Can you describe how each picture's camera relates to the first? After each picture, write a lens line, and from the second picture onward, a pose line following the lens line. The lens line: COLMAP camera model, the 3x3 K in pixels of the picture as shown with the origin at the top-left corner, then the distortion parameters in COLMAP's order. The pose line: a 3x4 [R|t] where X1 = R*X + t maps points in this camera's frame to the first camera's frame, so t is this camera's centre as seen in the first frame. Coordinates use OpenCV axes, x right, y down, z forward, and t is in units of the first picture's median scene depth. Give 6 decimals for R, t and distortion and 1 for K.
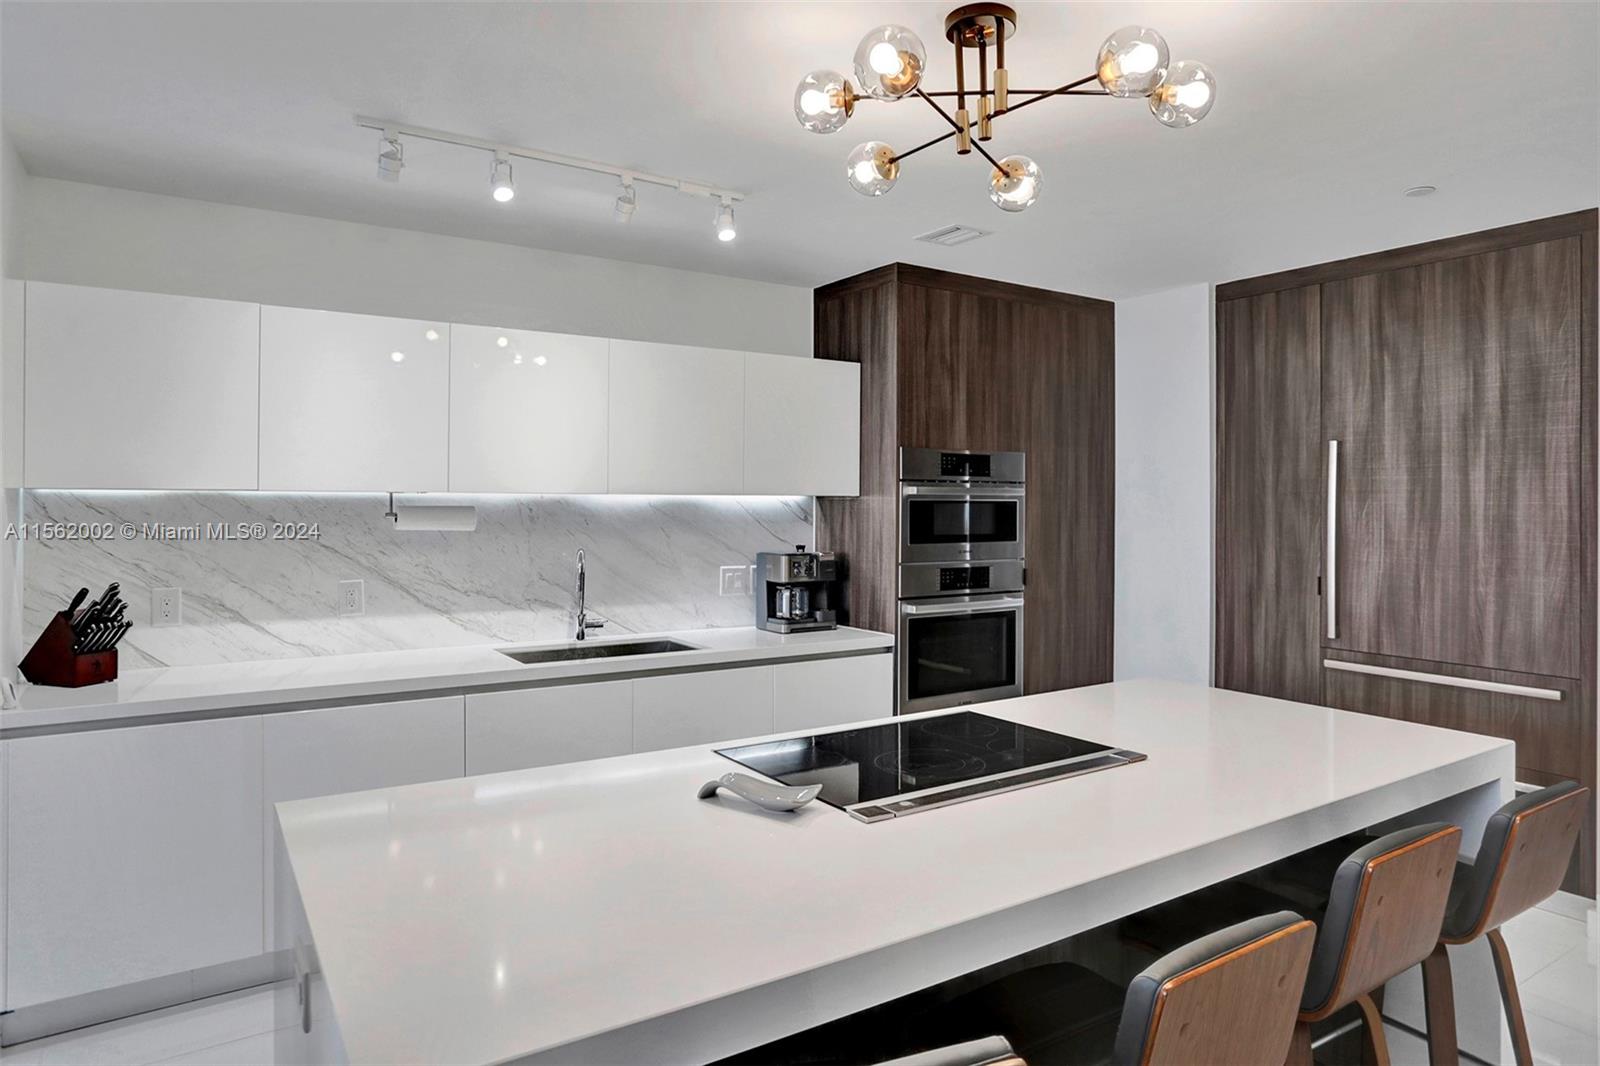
lens RADIAL K [[957.2, 0, 792.4], [0, 957.2, 509.1], [0, 0, 1]] dist [-0.057211, 0.011521]
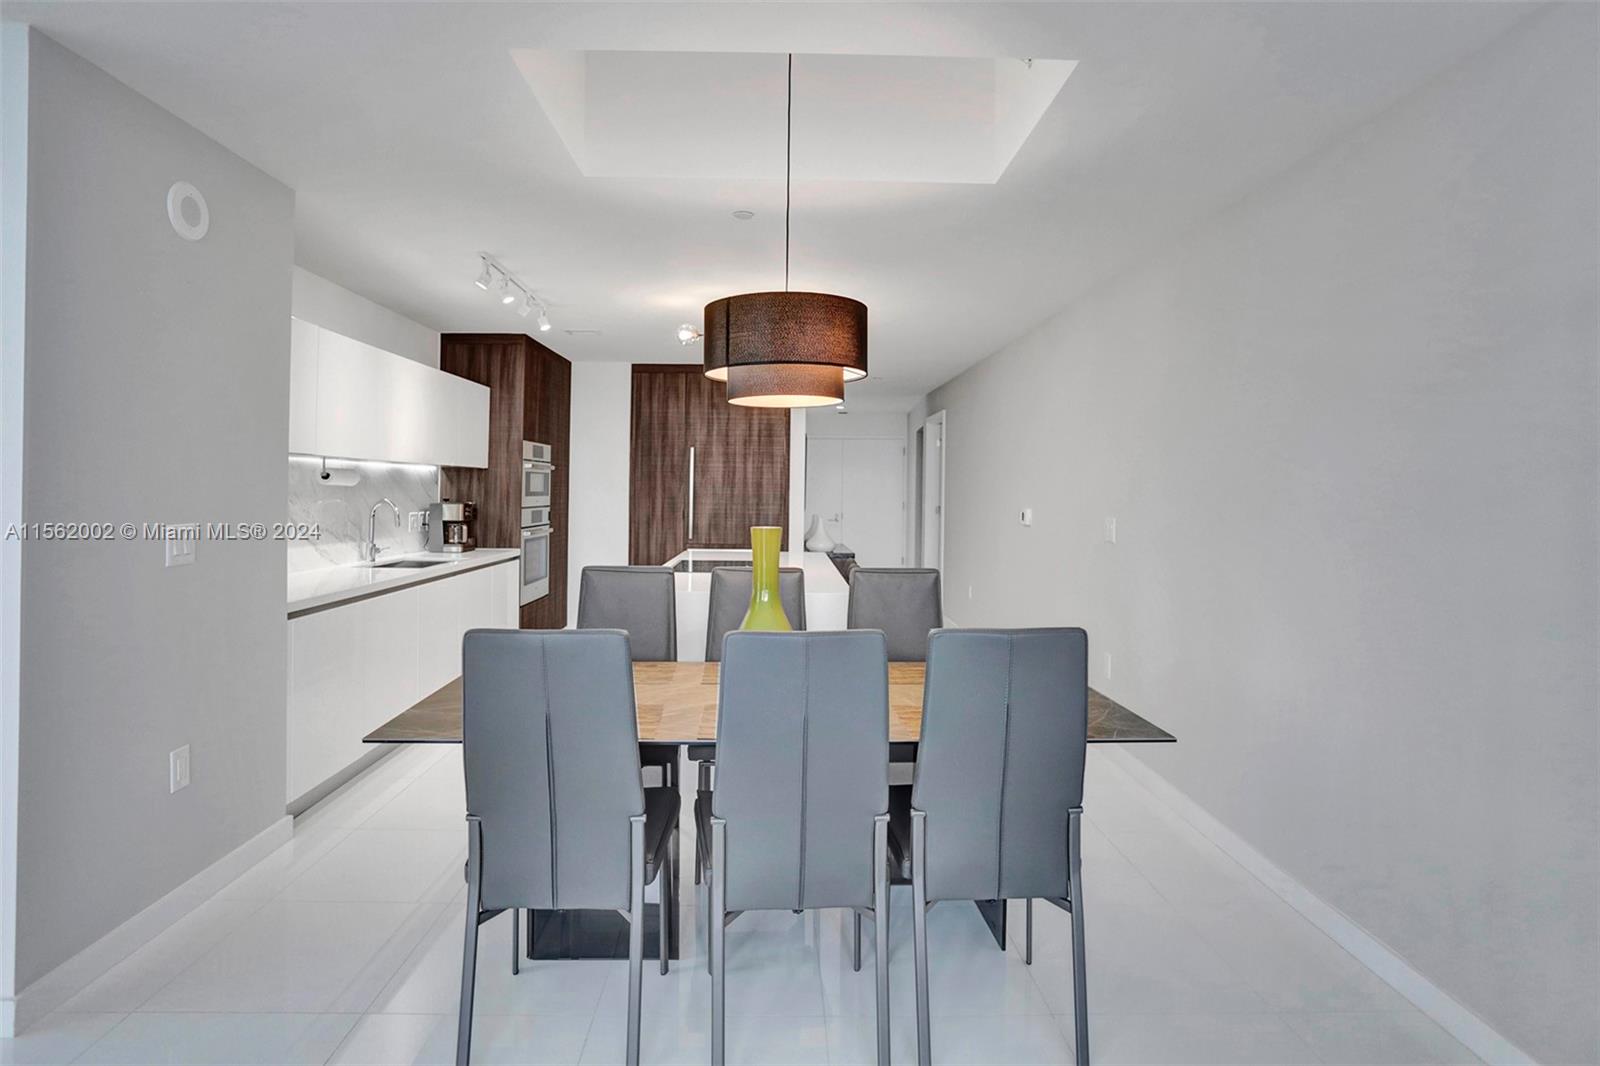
lens RADIAL K [[861.1, 0, 801.2], [0, 861.1, 487.3], [0, 0, 1]] dist [-0.032274, -0.000654]
pose [[0.519356, 0.004186, 0.854548, -0.995655], [-0.002032, 0.999991, -0.003663, 0.026120], [-0.854555, 0.000166, 0.519360, -0.248036]]
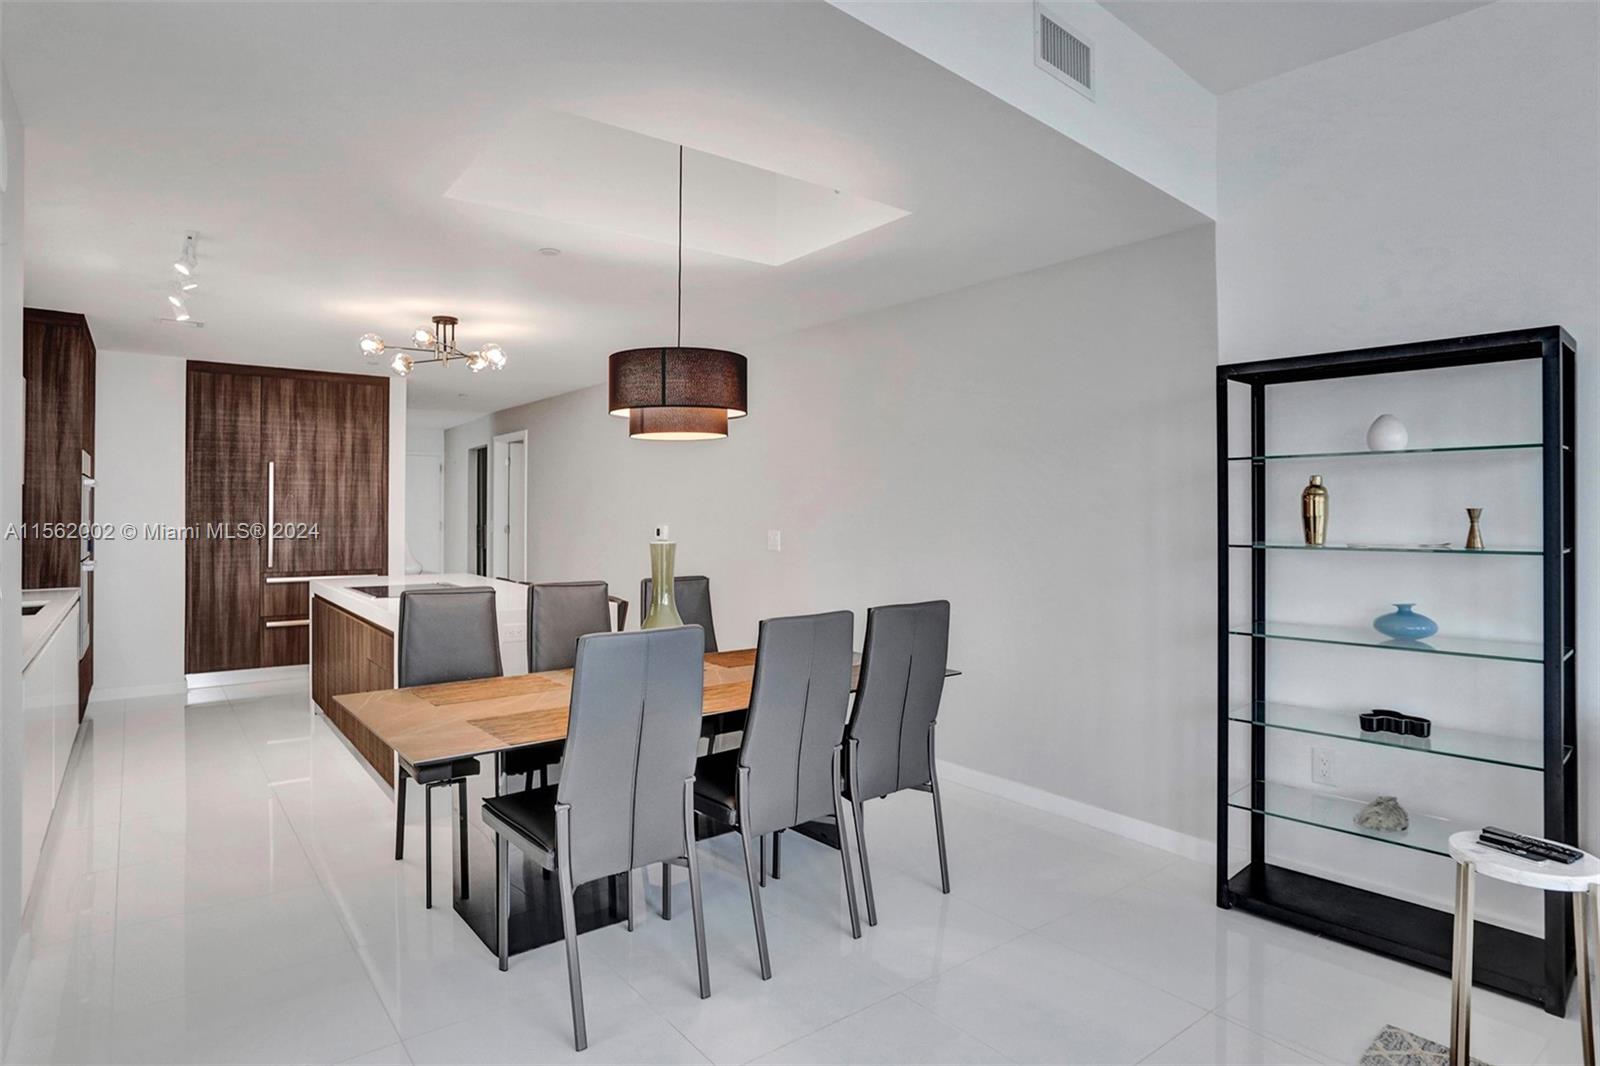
lens RADIAL K [[861.1, 0, 807.7], [0, 861.1, 525.9], [0, 0, 1]] dist [-0.032274, -0.000654]
pose [[-0.093495, -0.019629, 0.995426, -1.242558], [0.003924, 0.999791, 0.020084, 0.025312], [-0.995612, 0.005784, -0.093398, 0.082642]]
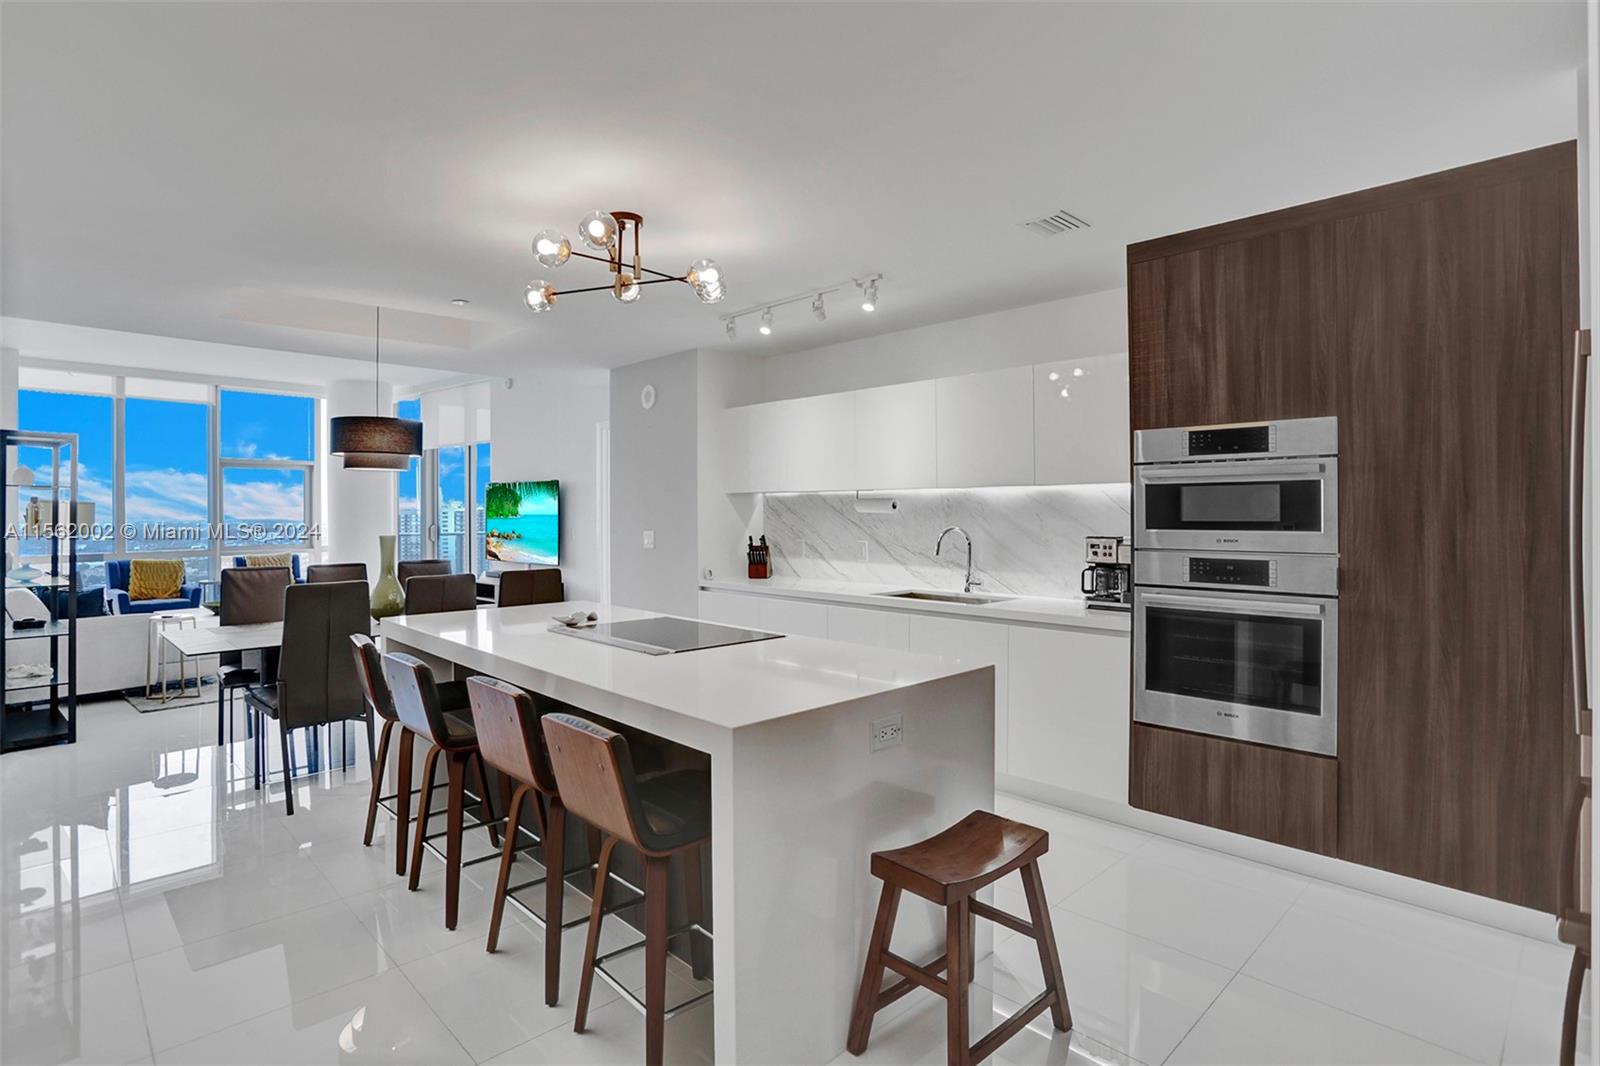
lens RADIAL K [[817.4, 0, 807.1], [0, 817.4, 515.9], [0, 0, 1]] dist [-0.057828, 0.025566]
pose [[0.196364, 0.000407, -0.980531, 0.898829], [-0.002795, 0.999996, -0.000145, 0.025224], [0.980527, 0.002769, 0.196364, 0.525854]]
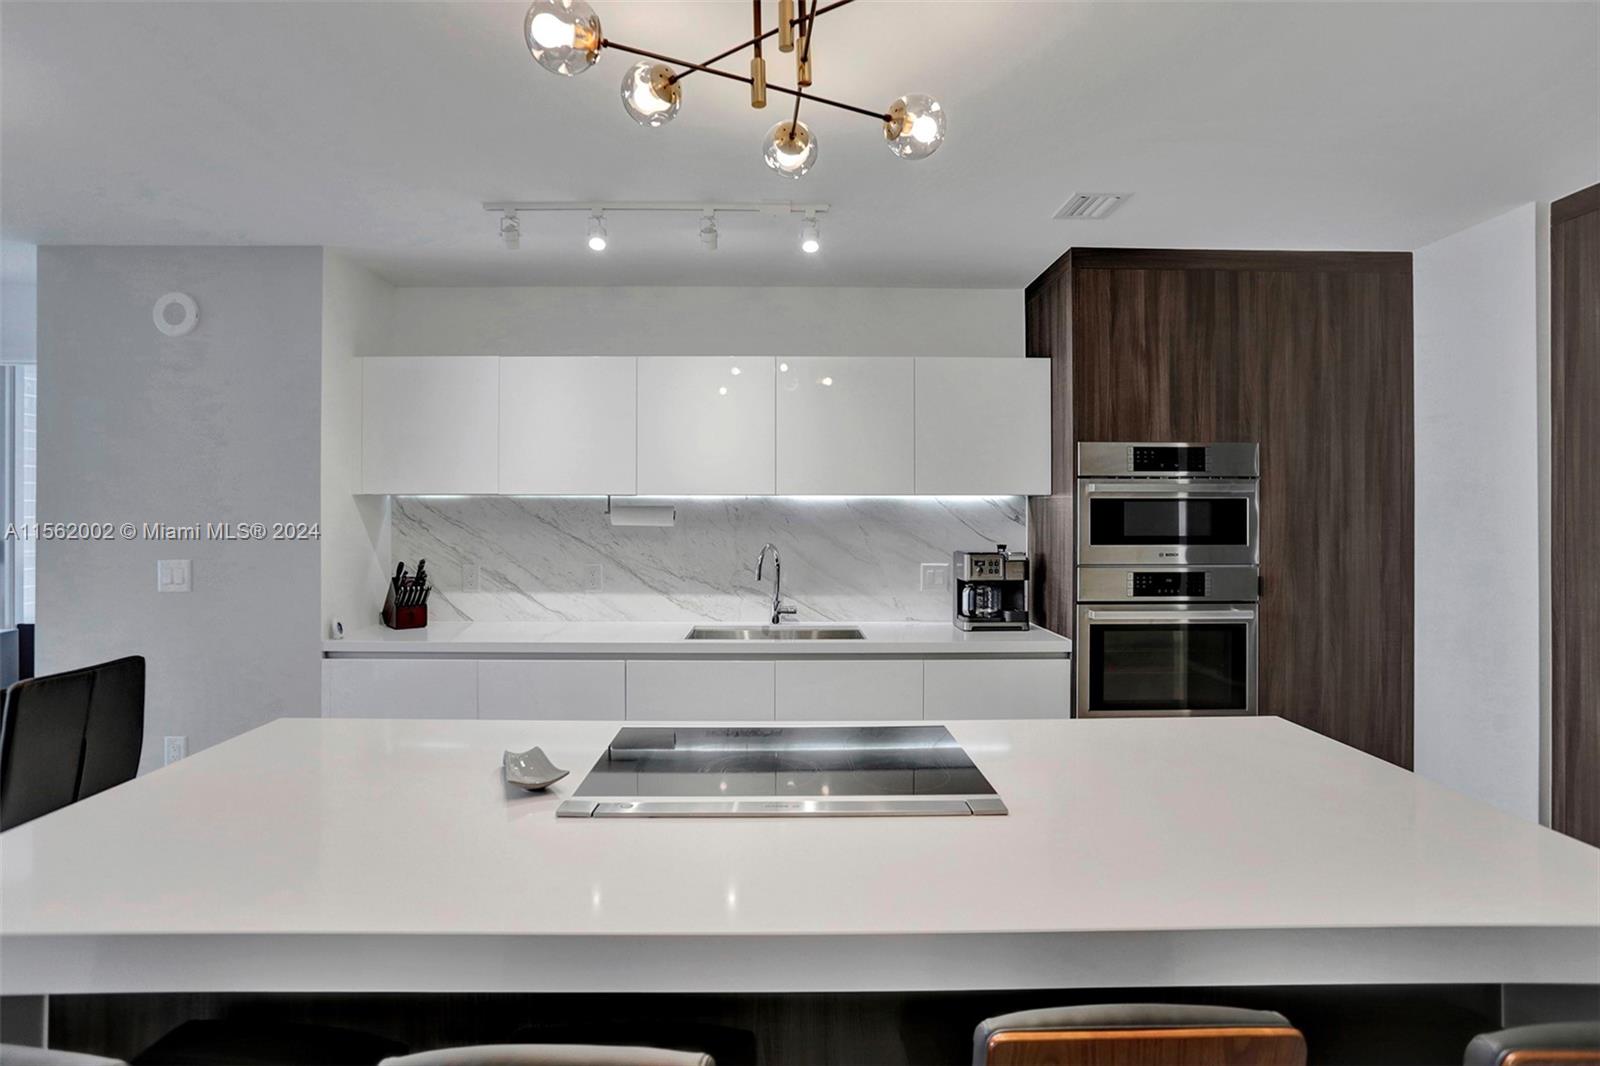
lens RADIAL K [[817.4, 0, 793.5], [0, 817.4, 509.2], [0, 0, 1]] dist [-0.057828, 0.025566]
pose [[0.847922, -0.004399, -0.530103, 0.310640], [-0.000836, 0.999953, -0.009634, 0.009951], [0.530121, 0.008612, 0.847878, 0.179927]]
